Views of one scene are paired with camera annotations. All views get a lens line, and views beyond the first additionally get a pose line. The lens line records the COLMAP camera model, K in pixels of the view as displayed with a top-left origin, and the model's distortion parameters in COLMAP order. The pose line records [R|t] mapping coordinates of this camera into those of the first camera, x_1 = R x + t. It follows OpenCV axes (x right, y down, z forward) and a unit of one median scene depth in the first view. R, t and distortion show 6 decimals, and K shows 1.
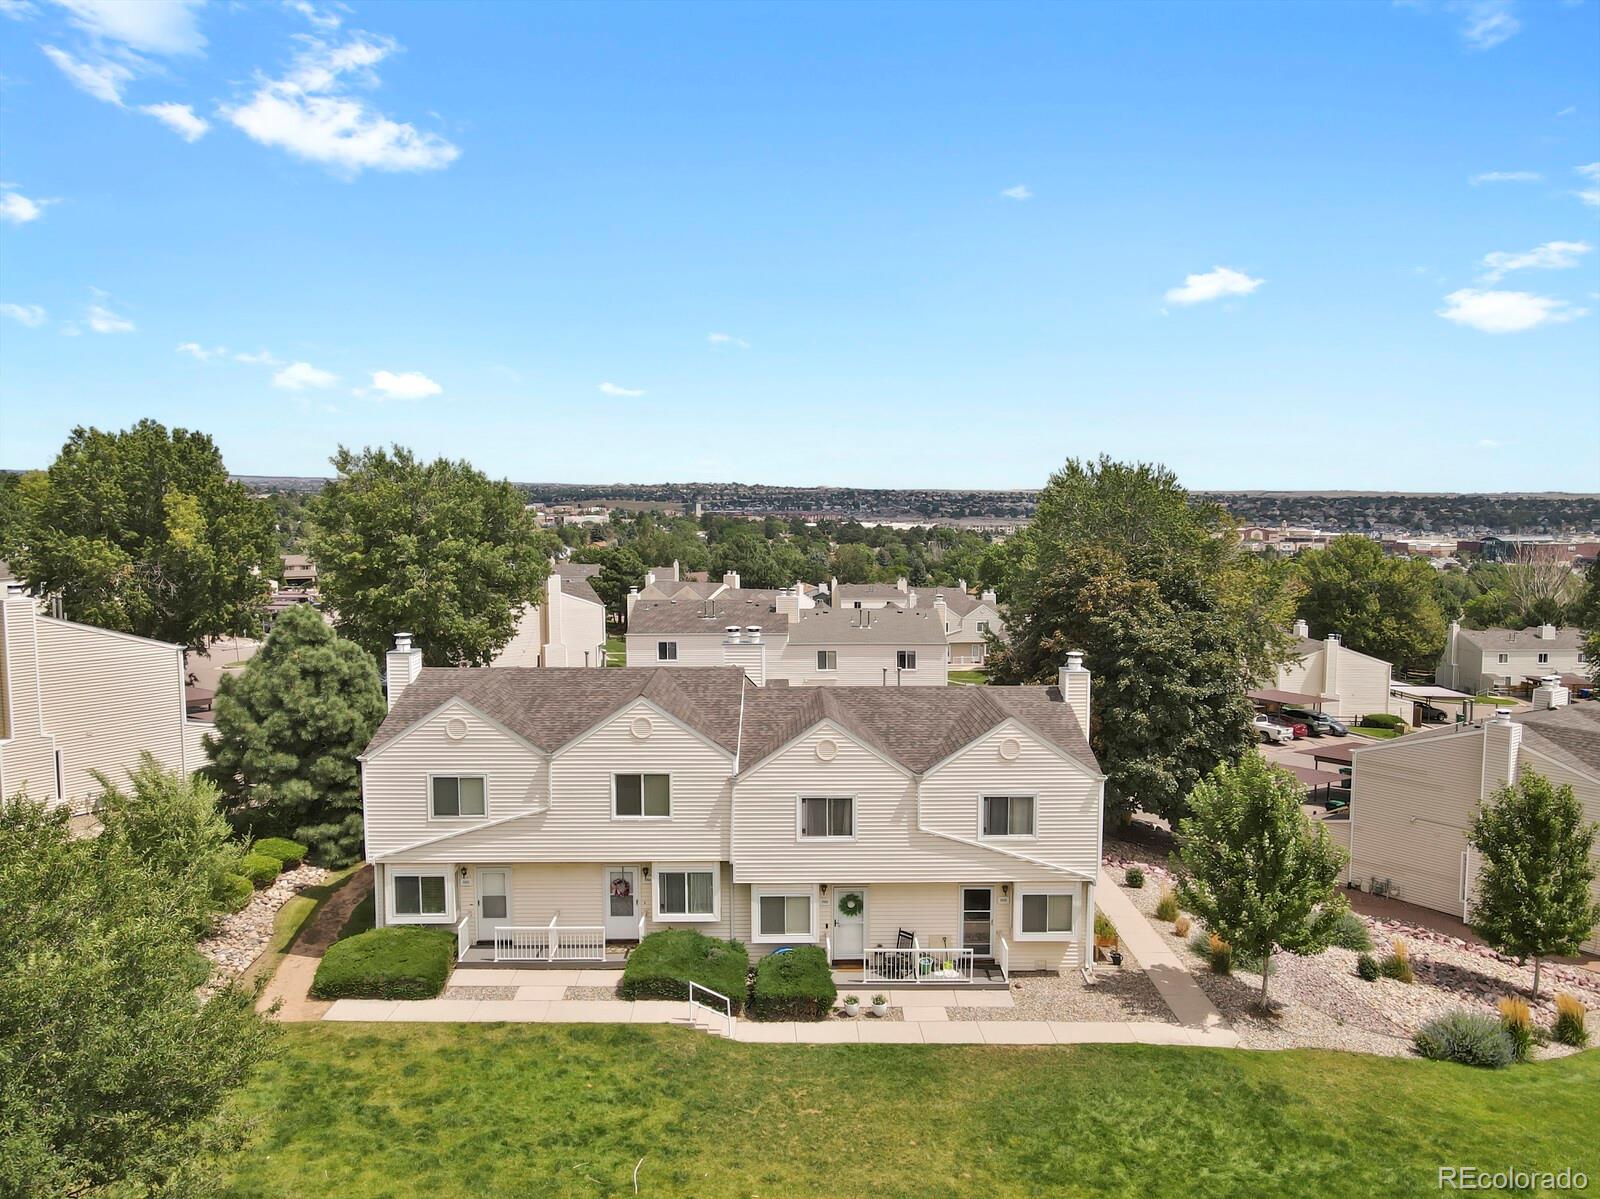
lens RADIAL K [[1158.8, 0, 805.3], [0, 1158.8, 604.9], [0, 0, 1]] dist [0.014454, 0.002188]
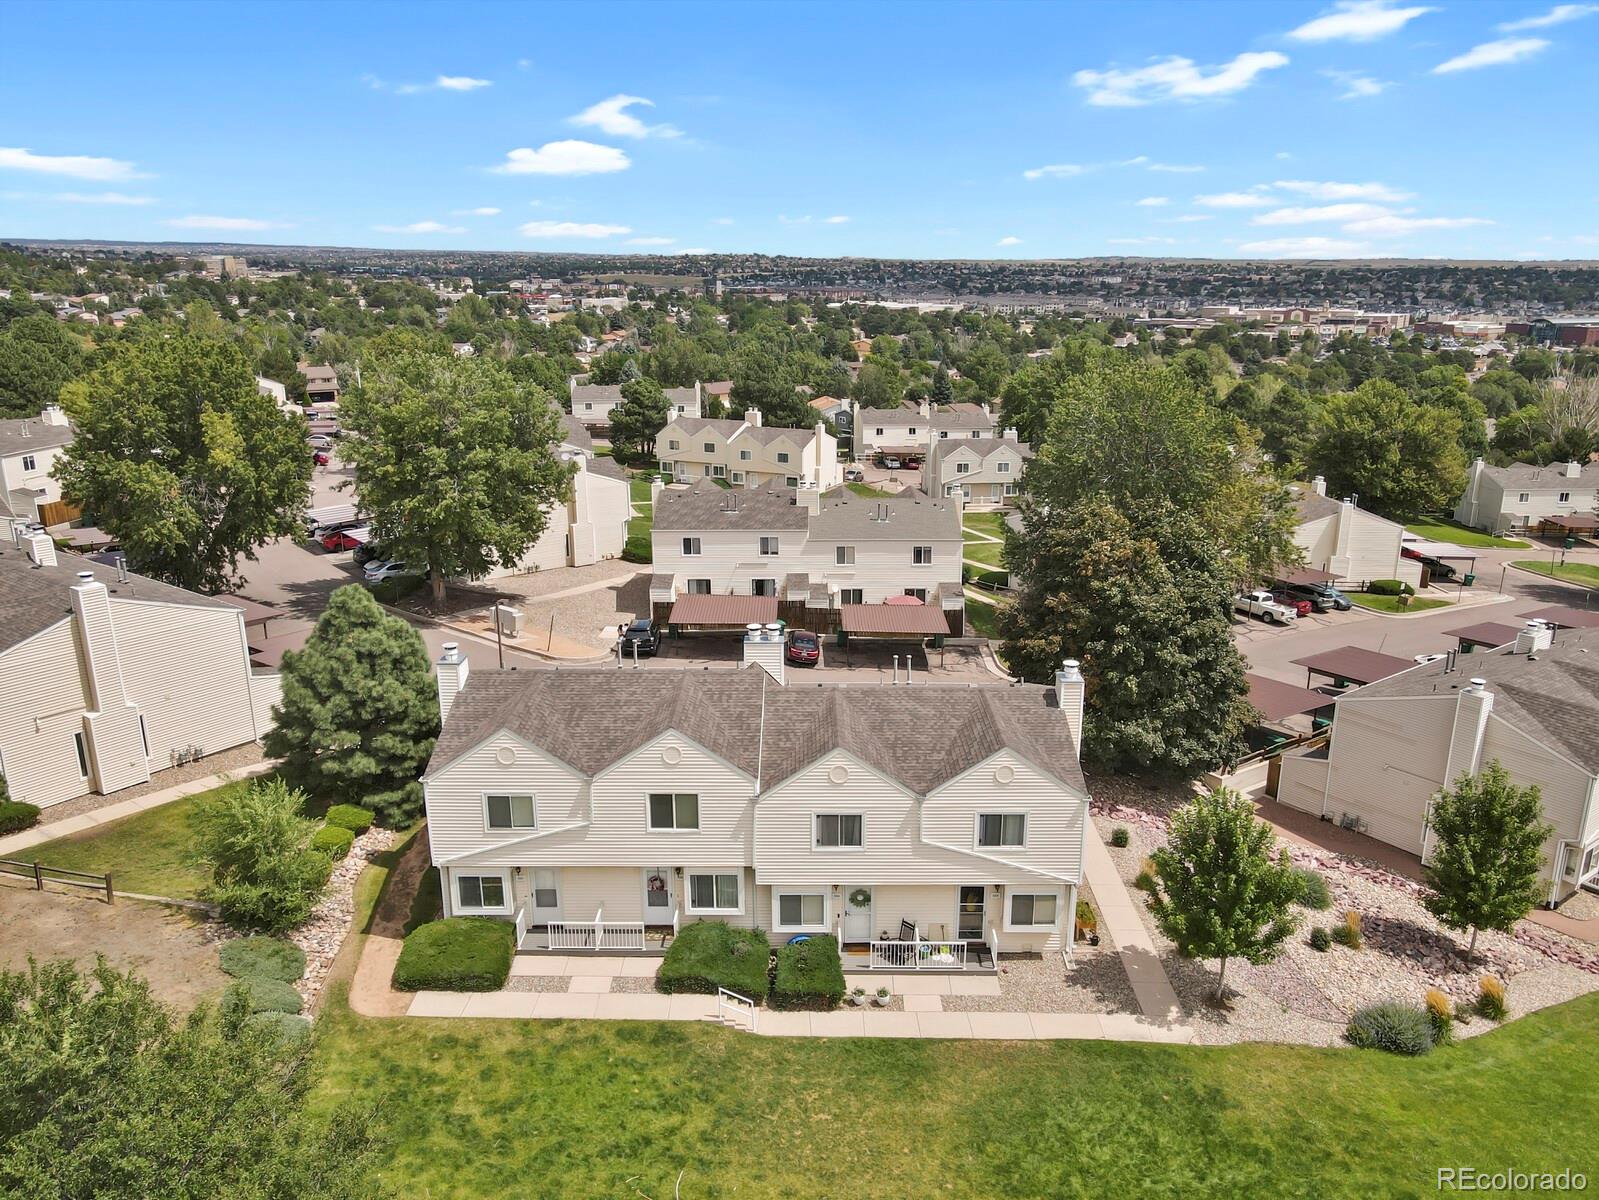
lens RADIAL K [[1158.0, 0, 804.3], [0, 1158.0, 603.3], [0, 0, 1]] dist [0.014454, 0.002188]
pose [[0.999785, 0.002741, -0.020550, 0.007650], [0.001144, 0.982416, 0.186702, -0.236051], [0.020701, -0.186685, 0.982202, -0.057387]]
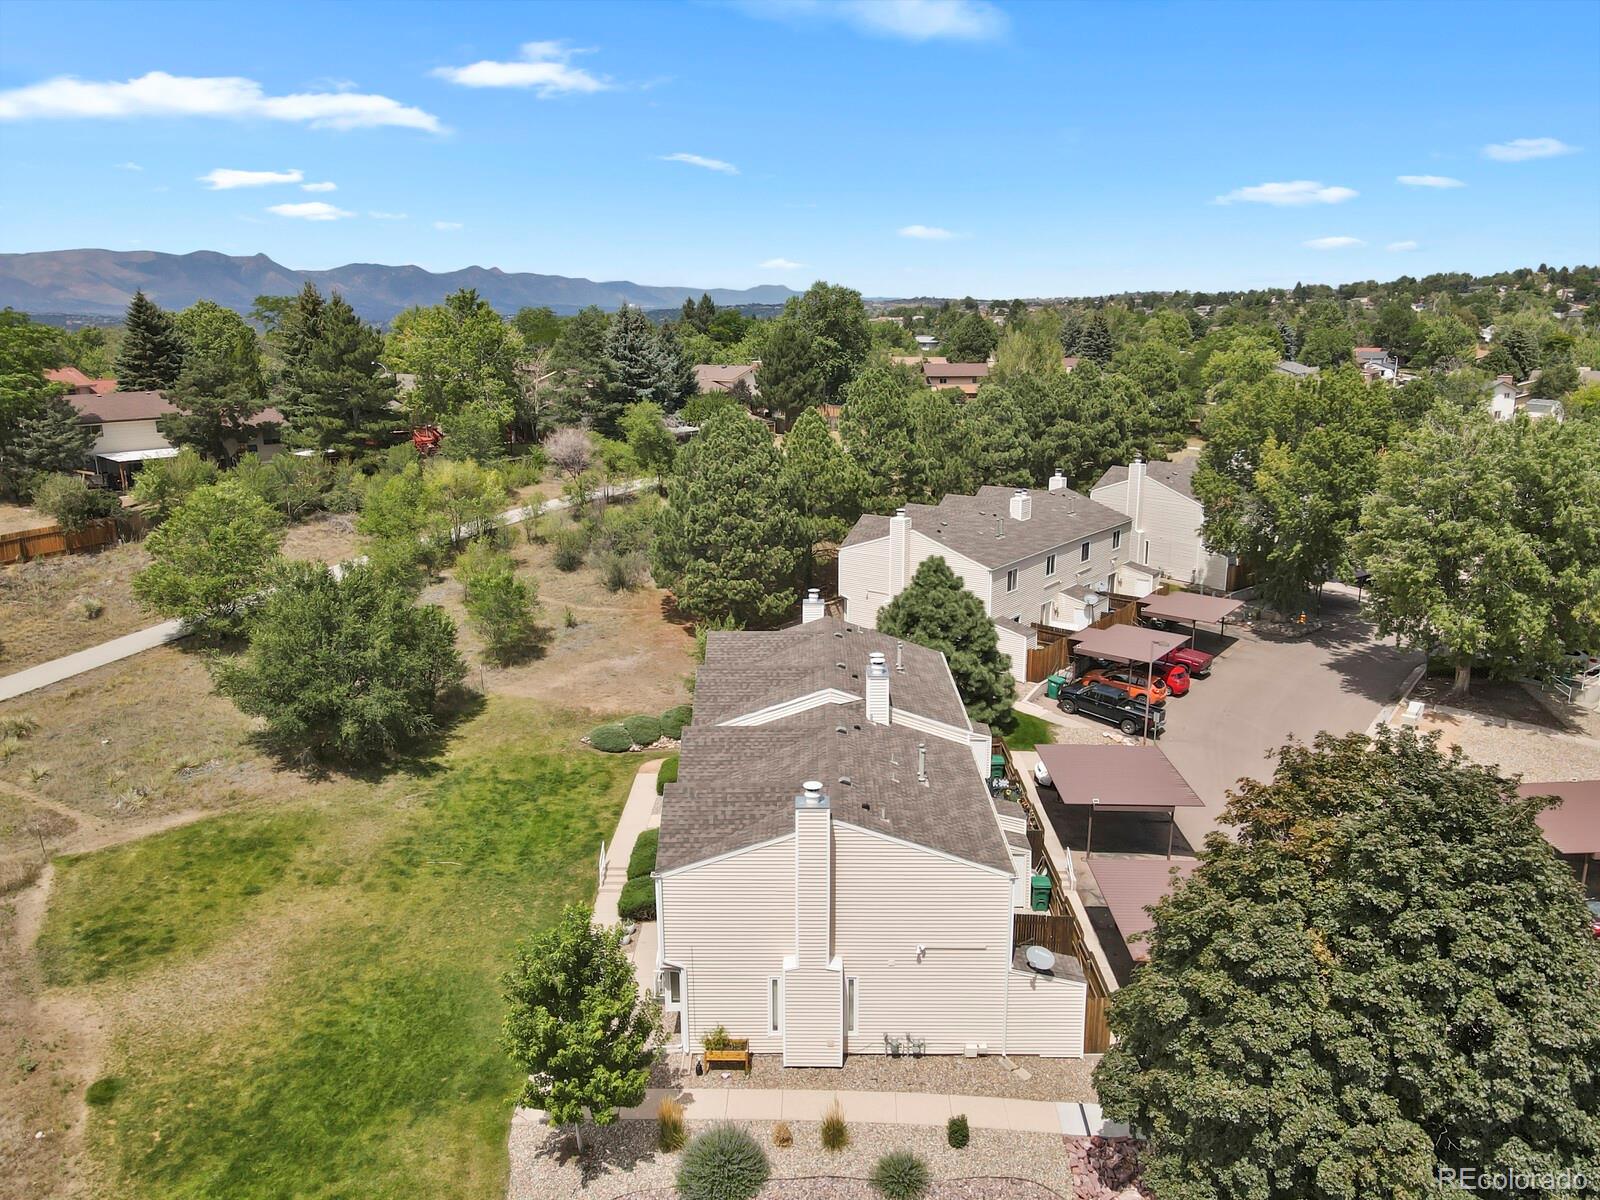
lens RADIAL K [[1158.8, 0, 797.2], [0, 1158.8, 606.1], [0, 0, 1]] dist [0.014454, 0.002188]
pose [[-0.021325, 0.240200, -0.970489, 1.157504], [-0.088682, 0.966429, 0.241144, -0.328974], [0.995832, 0.091207, 0.000692, 1.072732]]
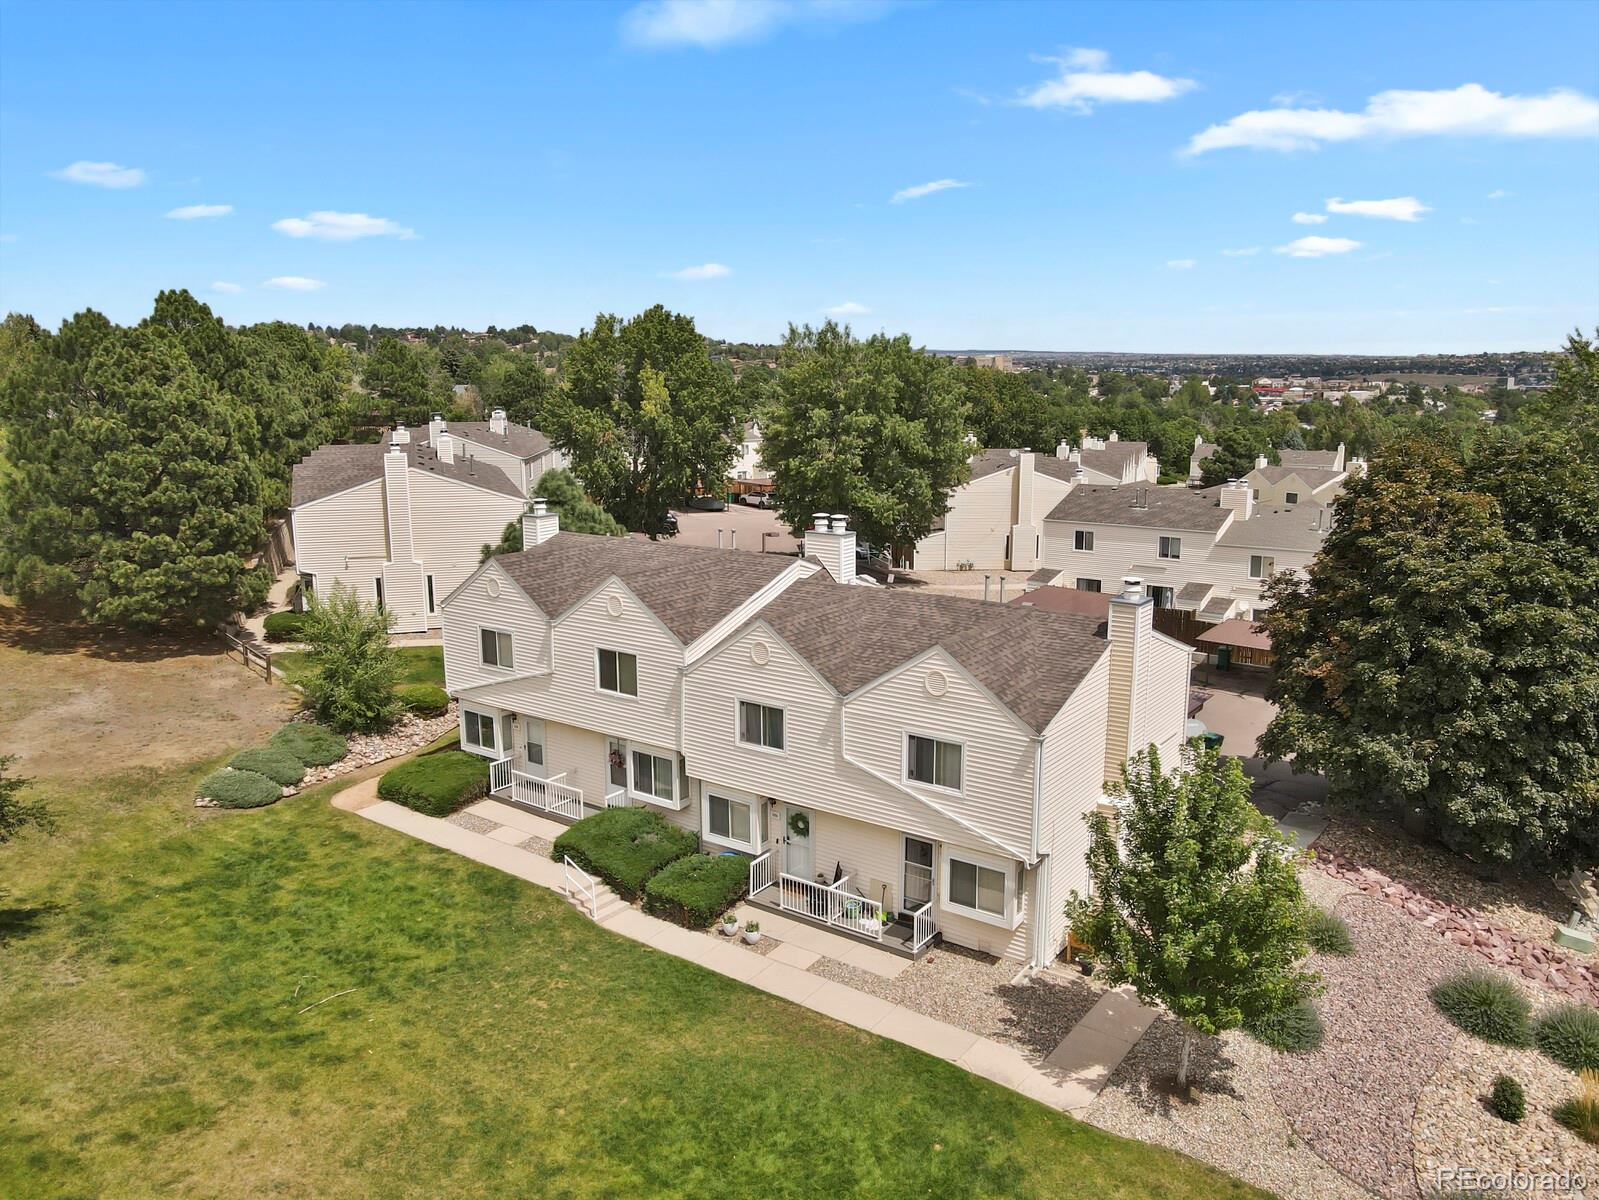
lens RADIAL K [[1158.0, 0, 805.0], [0, 1158.0, 622.5], [0, 0, 1]] dist [0.014454, 0.002188]
pose [[0.805612, 0.122747, -0.579588, 0.556106], [-0.052106, 0.989190, 0.137069, -0.024956], [0.590148, -0.080225, 0.803299, 0.282028]]
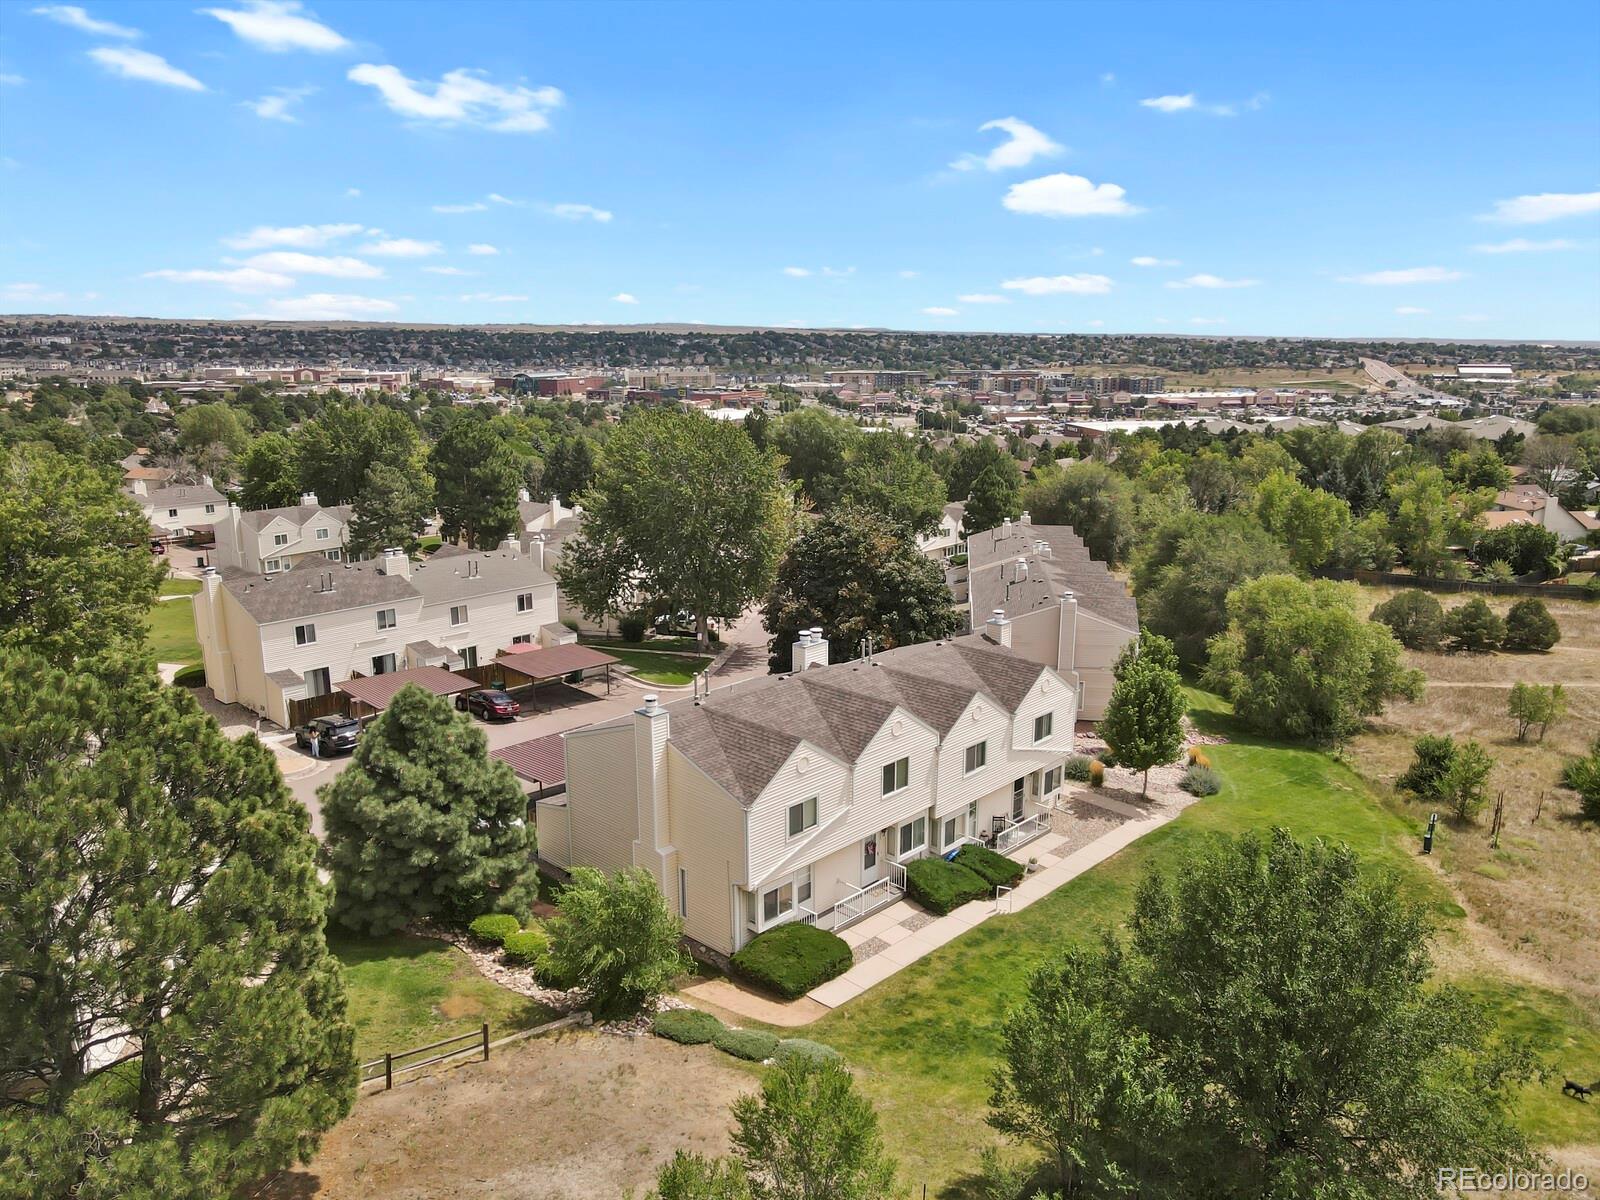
lens RADIAL K [[1158.8, 0, 792.9], [0, 1158.8, 595.4], [0, 0, 1]] dist [0.014454, 0.002188]
pose [[0.706027, -0.159001, 0.690105, -1.101858], [0.065828, 0.984985, 0.159596, -0.263399], [-0.705119, -0.067251, 0.705893, 0.135109]]
